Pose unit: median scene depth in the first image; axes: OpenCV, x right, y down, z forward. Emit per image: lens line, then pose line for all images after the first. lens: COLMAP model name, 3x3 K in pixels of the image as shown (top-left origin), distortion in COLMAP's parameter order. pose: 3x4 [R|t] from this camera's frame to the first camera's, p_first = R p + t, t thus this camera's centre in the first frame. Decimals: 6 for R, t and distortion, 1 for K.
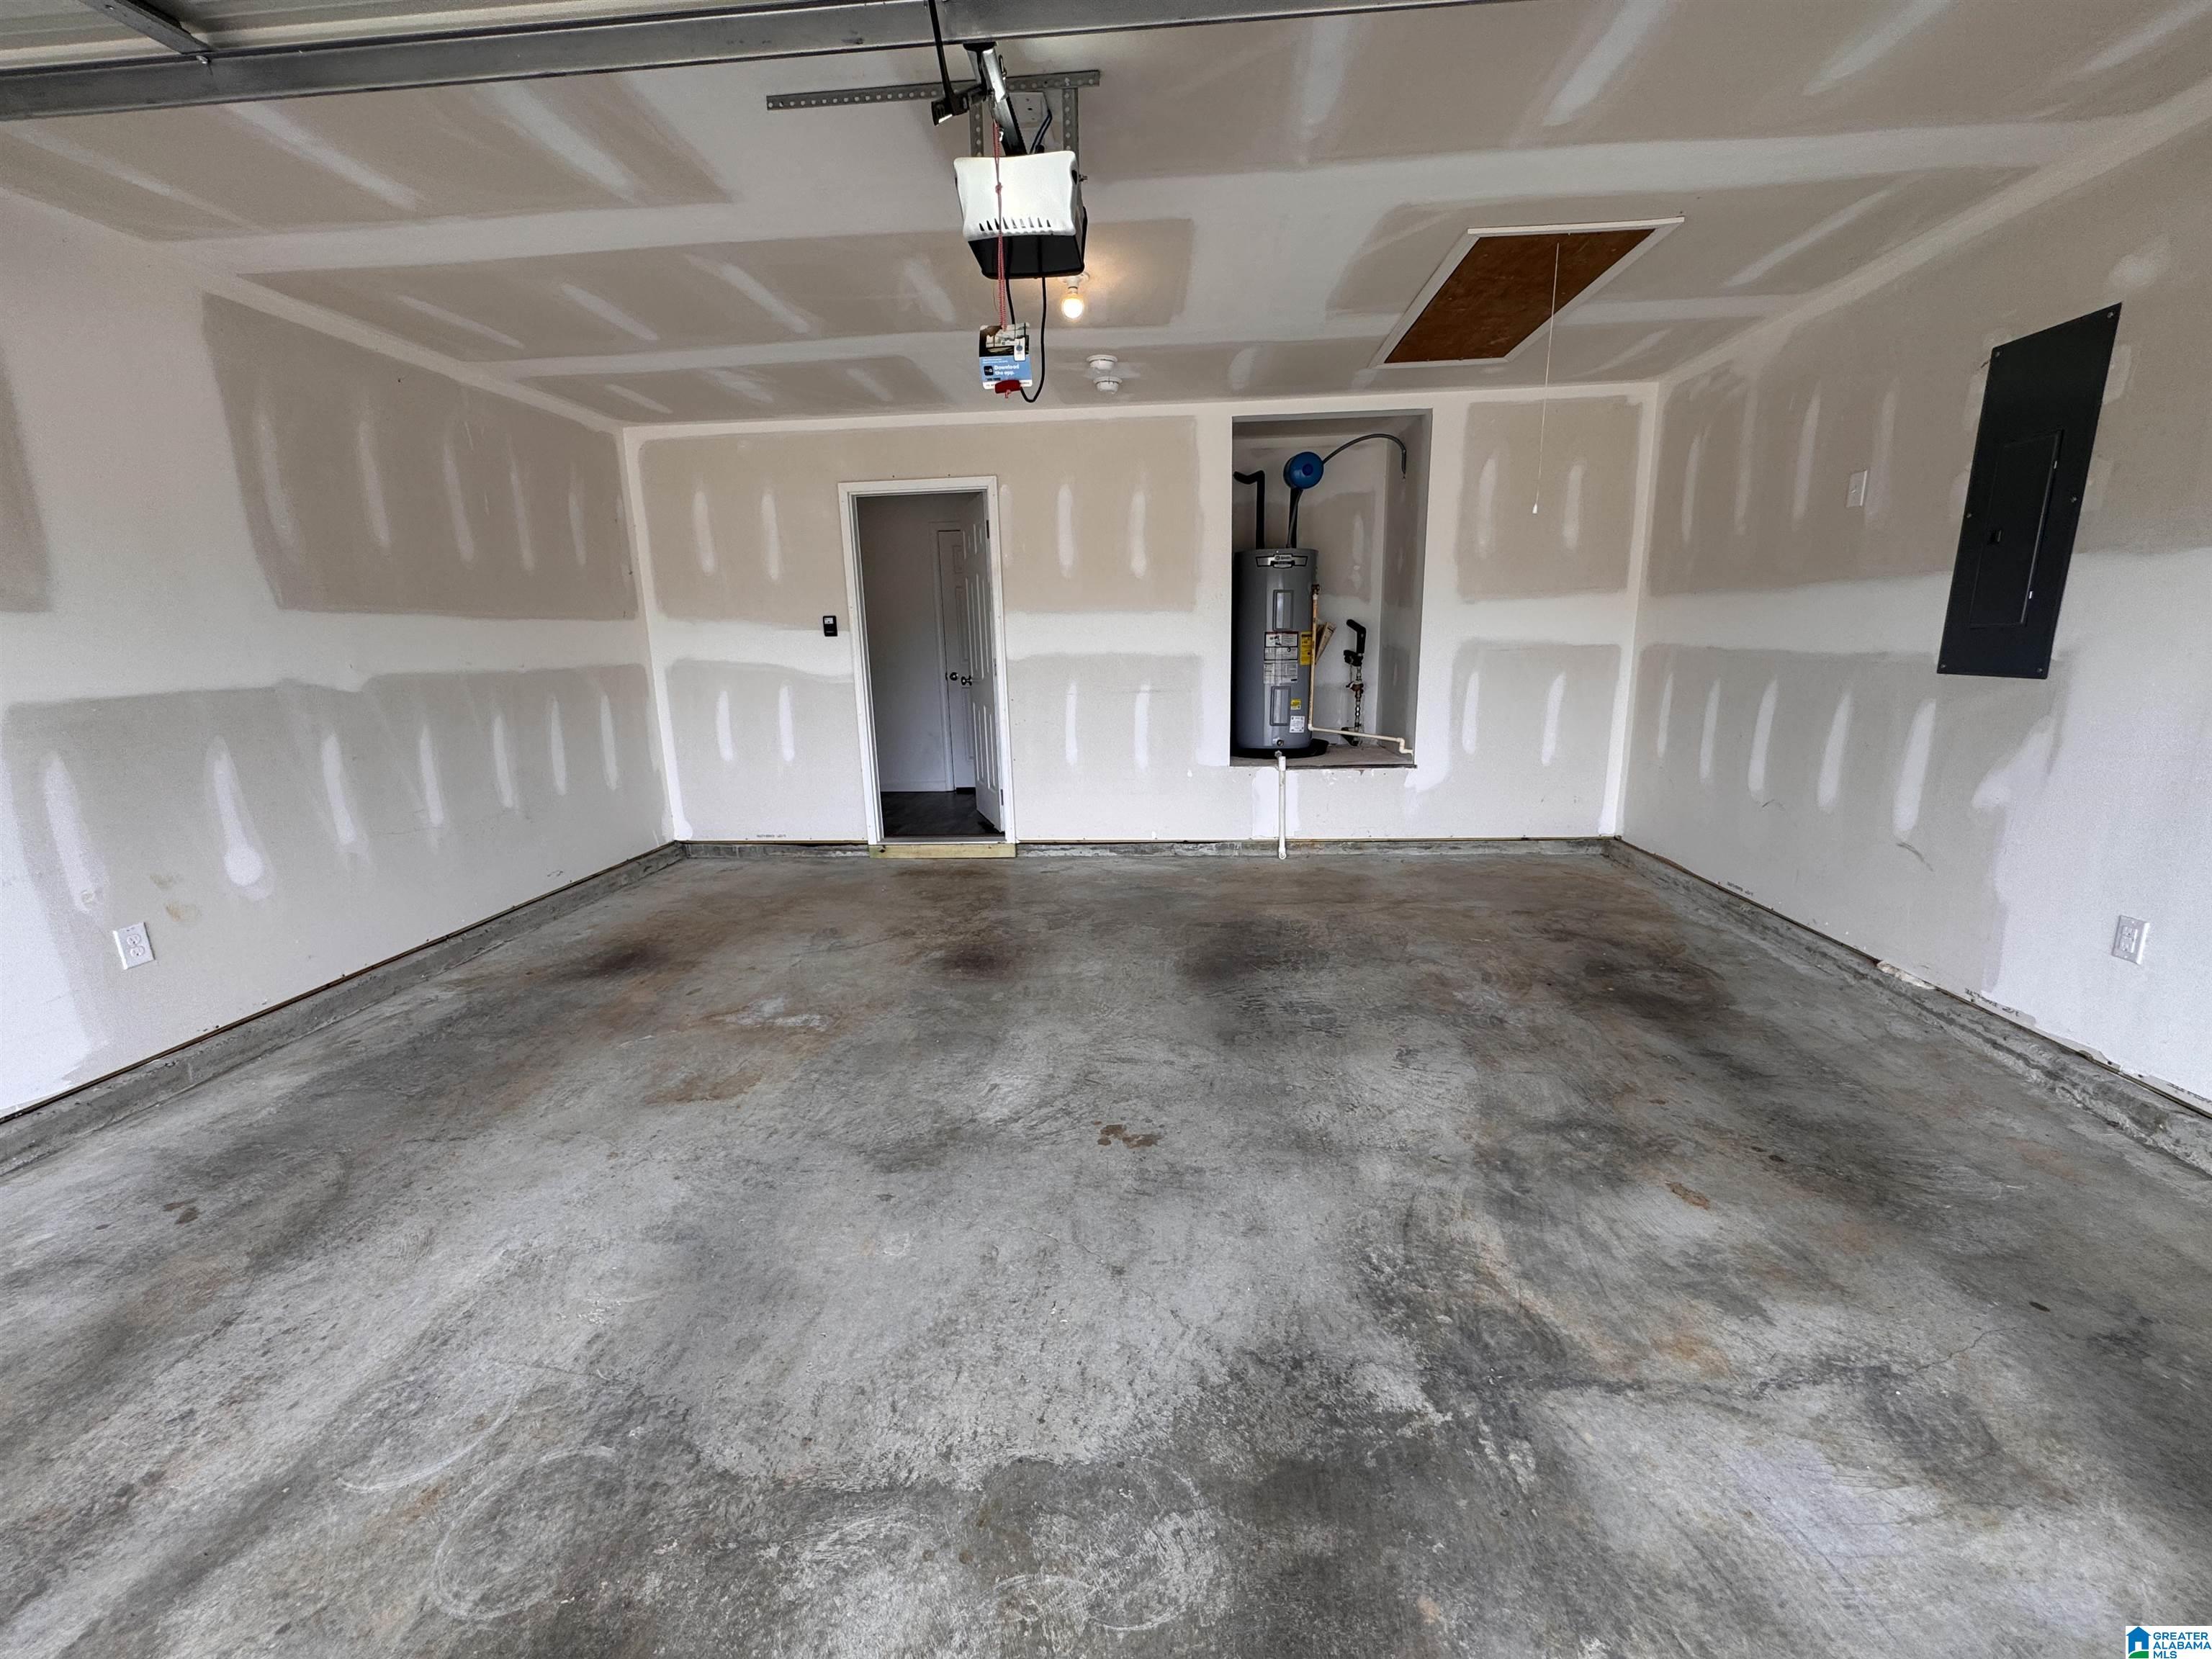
lens RADIAL K [[885.0, 0, 1102.1], [0, 885.0, 822.0], [0, 0, 1]] dist [0.002924, 0.000154]
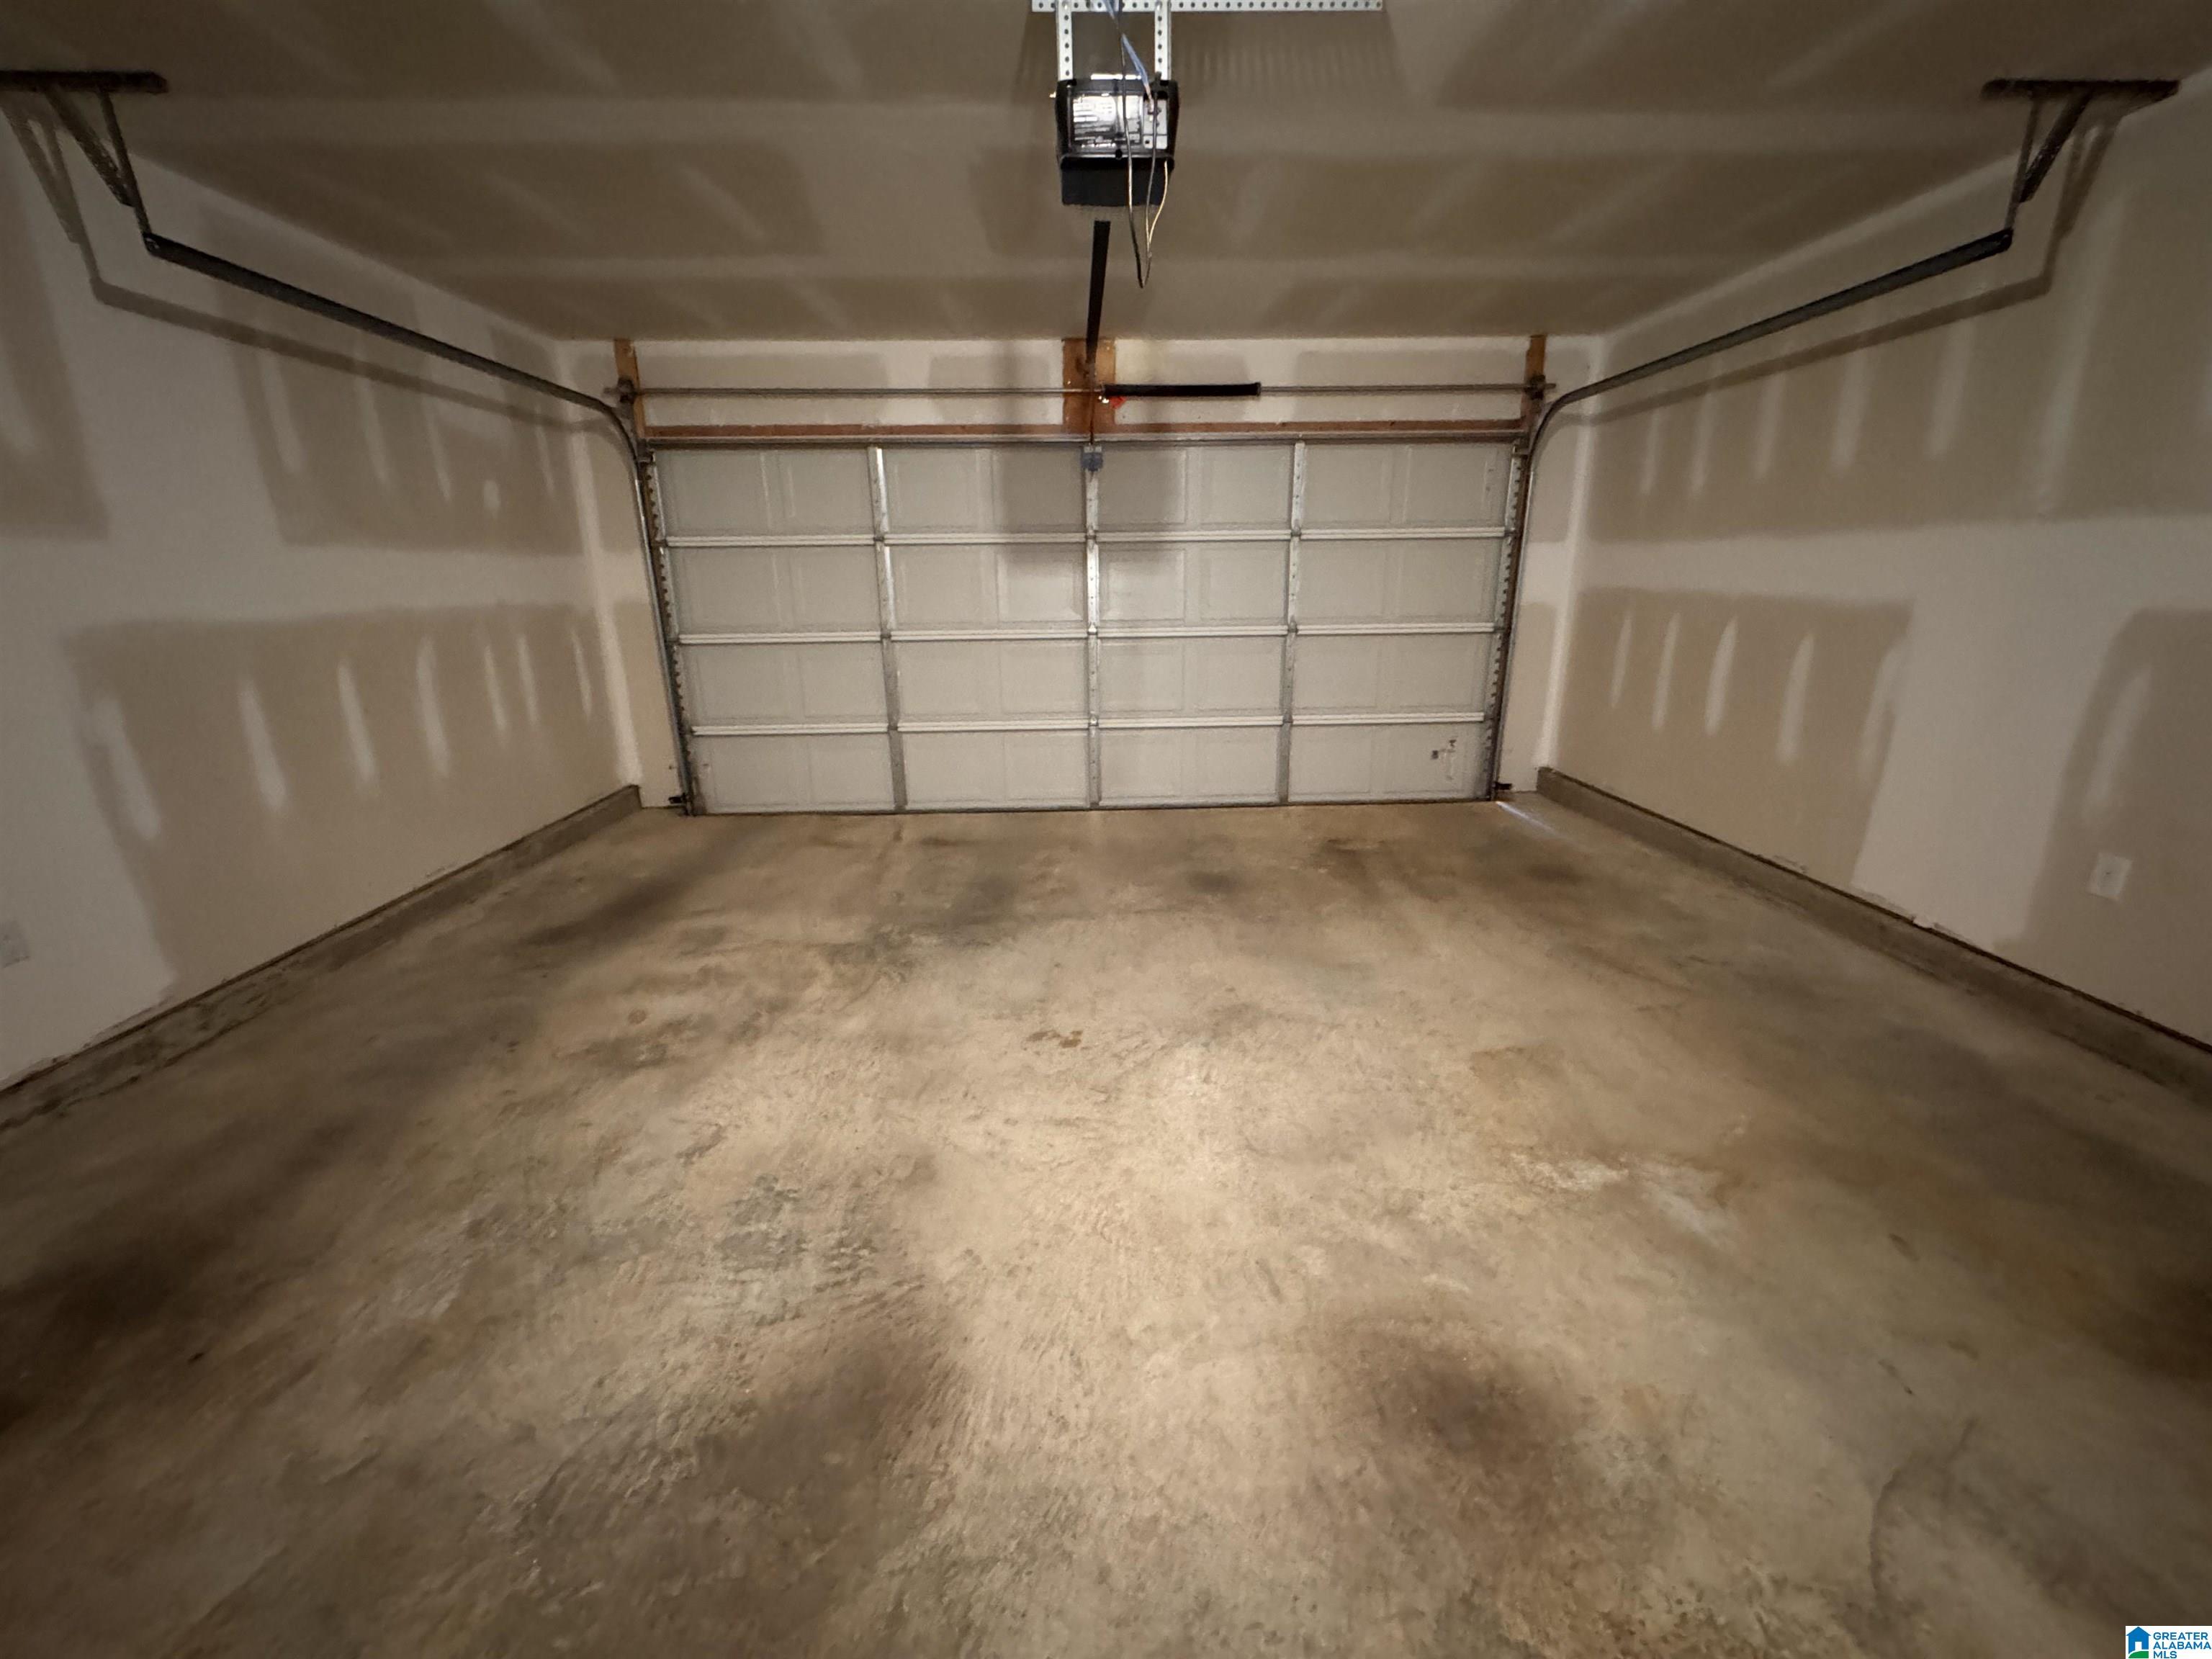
lens RADIAL K [[885.0, 0, 1103.1], [0, 885.0, 835.5], [0, 0, 1]] dist [0.002924, 0.000154]
pose [[-0.993098, 0.066870, -0.096359, 0.060268], [0.012218, 0.876065, 0.482039, -0.397318], [0.116651, 0.477534, -0.870835, 1.828937]]
